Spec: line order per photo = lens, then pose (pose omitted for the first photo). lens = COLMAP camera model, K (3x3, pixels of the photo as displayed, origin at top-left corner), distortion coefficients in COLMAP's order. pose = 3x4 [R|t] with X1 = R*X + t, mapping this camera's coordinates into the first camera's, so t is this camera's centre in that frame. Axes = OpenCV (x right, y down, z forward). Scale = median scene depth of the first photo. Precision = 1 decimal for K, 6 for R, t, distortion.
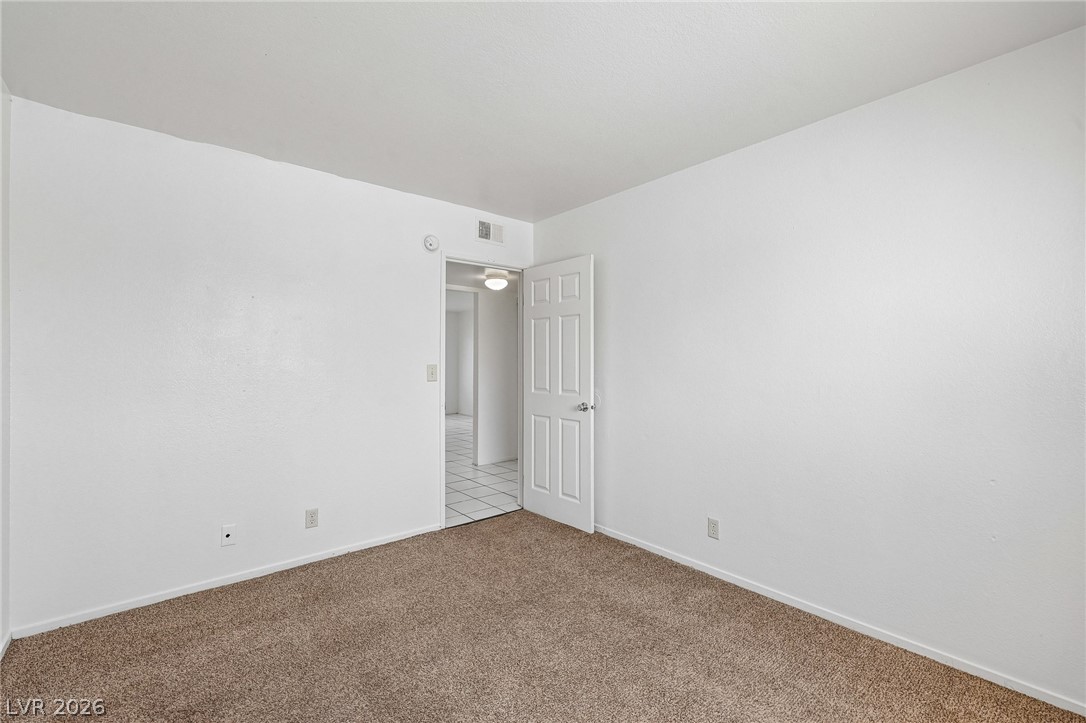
lens RADIAL K [[462.7, 0, 537.9], [0, 462.7, 356.6], [0, 0, 1]] dist [0.001915, -0.000441]
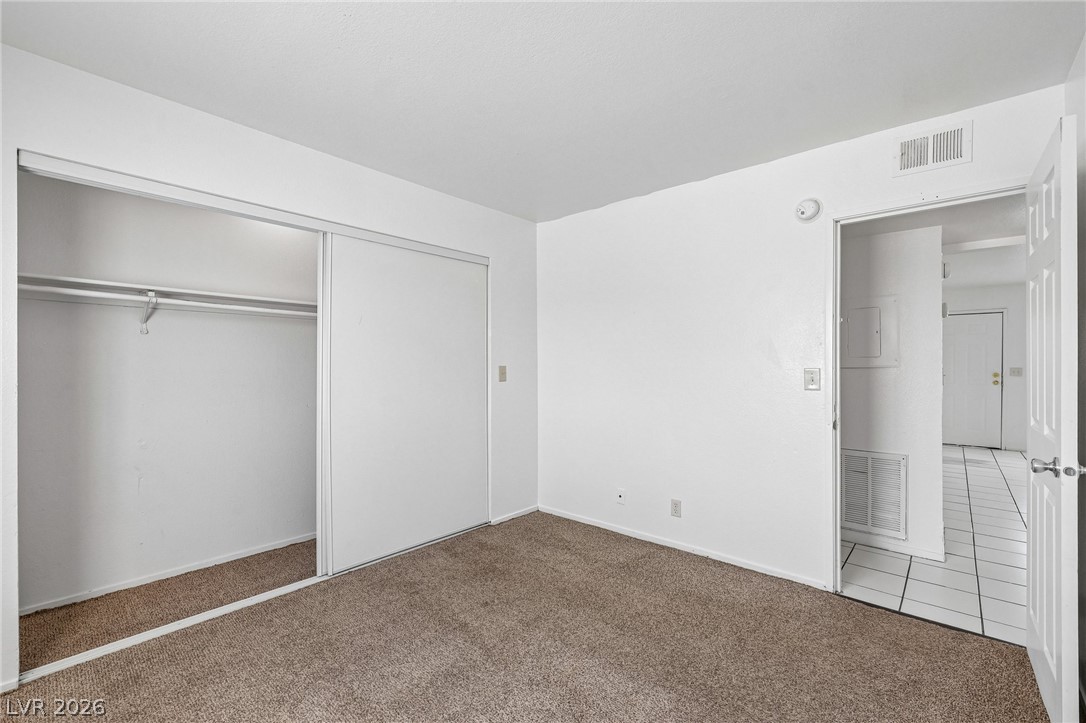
lens RADIAL K [[462.7, 0, 536.0], [0, 462.7, 363.4], [0, 0, 1]] dist [0.001915, -0.000441]
pose [[0.161963, 0.002723, -0.986793, 0.483133], [0.005526, 0.999978, 0.003667, 0.003671], [0.986781, -0.006046, 0.161944, 0.457621]]
